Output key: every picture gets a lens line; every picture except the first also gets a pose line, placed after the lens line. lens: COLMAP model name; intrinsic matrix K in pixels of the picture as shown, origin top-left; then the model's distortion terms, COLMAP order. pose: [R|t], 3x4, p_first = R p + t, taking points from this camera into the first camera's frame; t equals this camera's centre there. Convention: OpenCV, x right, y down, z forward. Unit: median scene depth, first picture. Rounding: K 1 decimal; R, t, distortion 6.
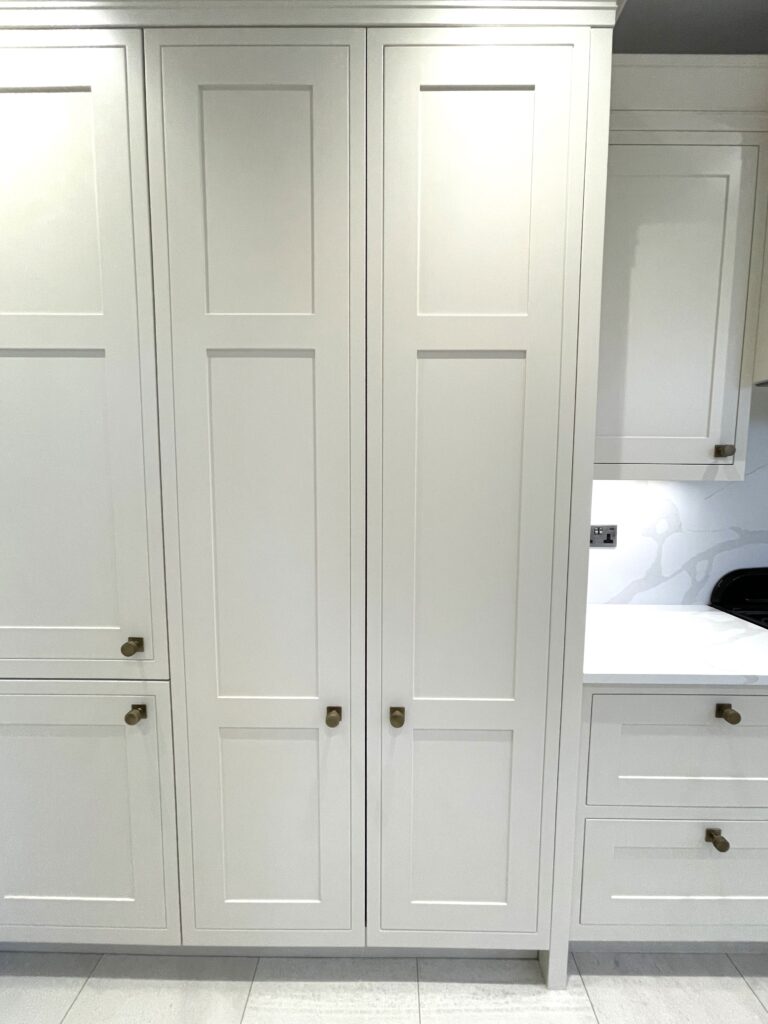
lens RADIAL K [[414.6, 0, 390.7], [0, 414.6, 516.3], [0, 0, 1]] dist [-0.005579, 0.001117]
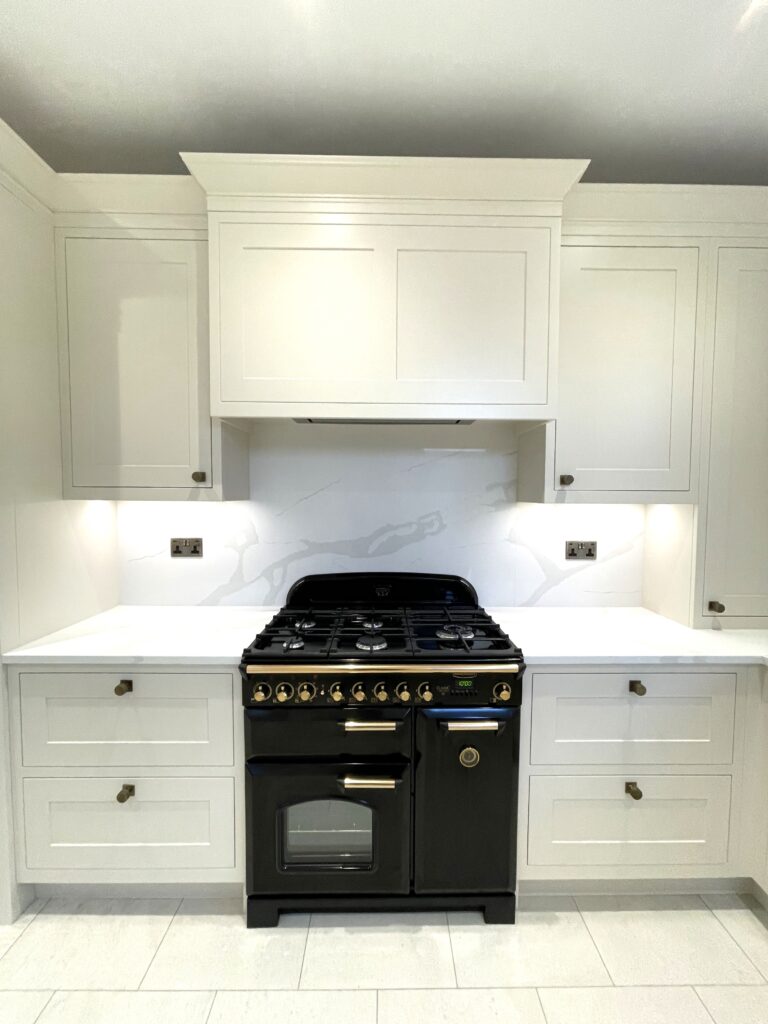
lens RADIAL K [[414.6, 0, 389.2], [0, 414.6, 517.1], [0, 0, 1]] dist [-0.005579, 0.001117]
pose [[0.999788, -0.000764, 0.020567, 1.447881], [0.001502, 0.999355, -0.035870, 0.006237], [-0.020526, 0.035894, 0.999145, -0.261417]]
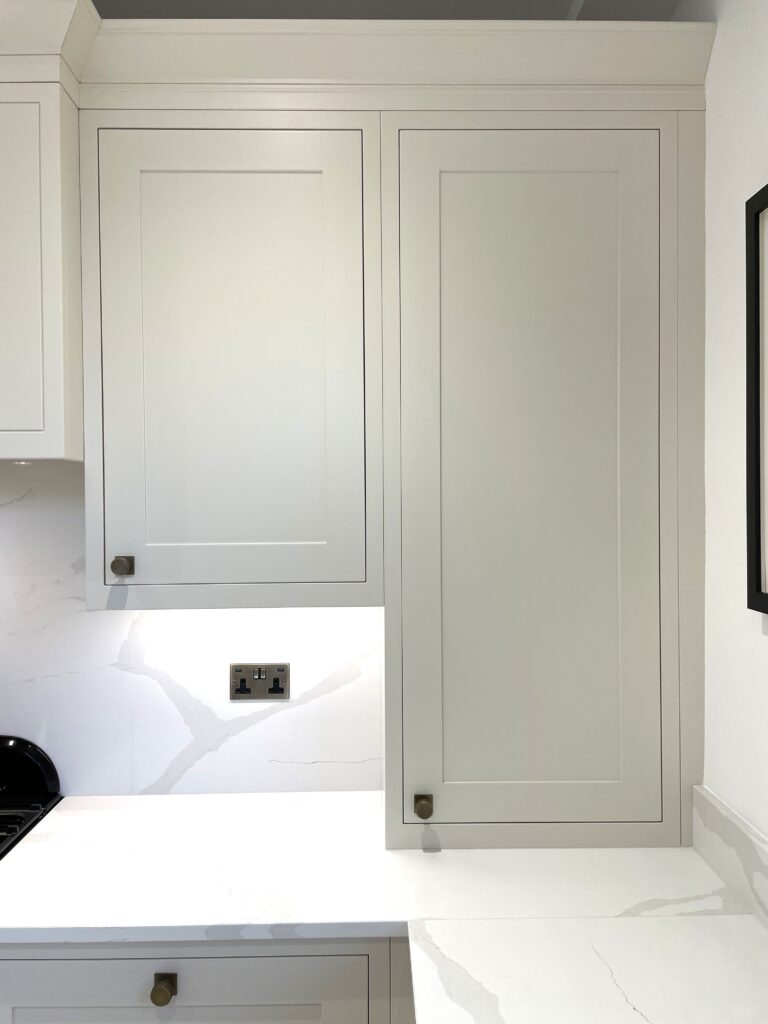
lens RADIAL K [[784.8, 0, 382.6], [0, 784.8, 502.8], [0, 0, 1]] dist [0.056567, -0.001753]
pose [[0.999738, -0.011653, 0.019721, 2.467547], [0.013267, 0.996395, -0.083793, -0.149691], [-0.018673, 0.084032, 0.996288, -0.304033]]
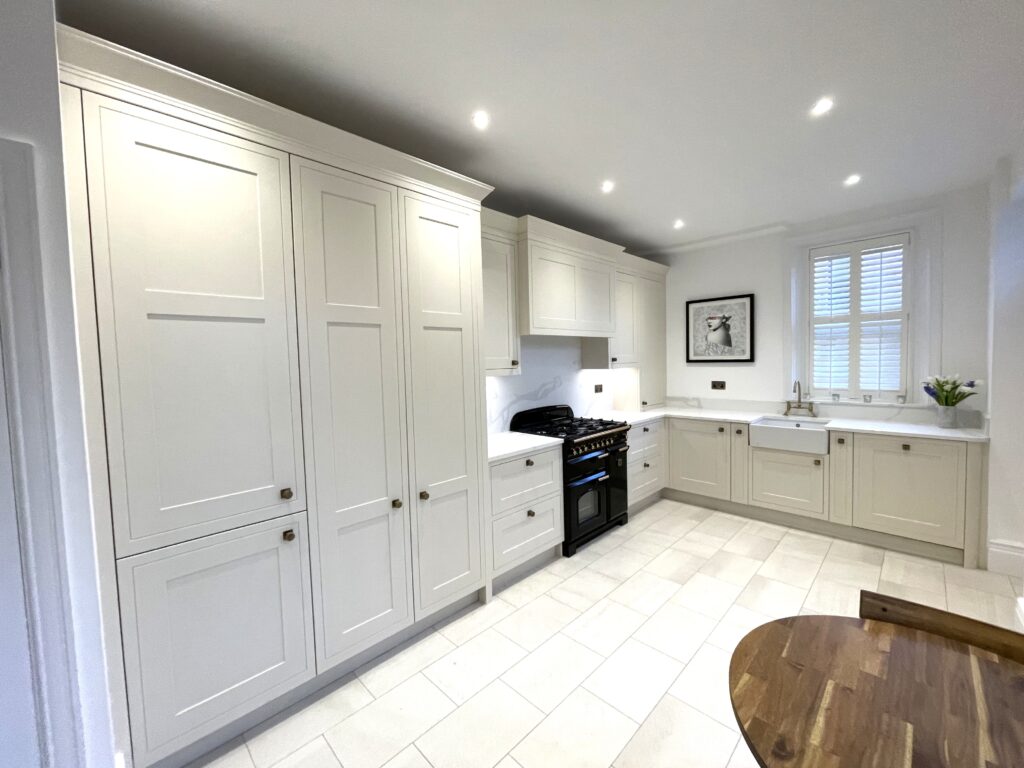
lens RADIAL K [[414.6, 0, 510.7], [0, 414.6, 379.7], [0, 0, 1]] dist [-0.005579, 0.001117]
pose [[0.704070, -0.058468, 0.707720, -1.030406], [0.096493, 0.995238, -0.013774, -0.028898], [-0.703545, 0.077988, 0.706359, -0.768167]]
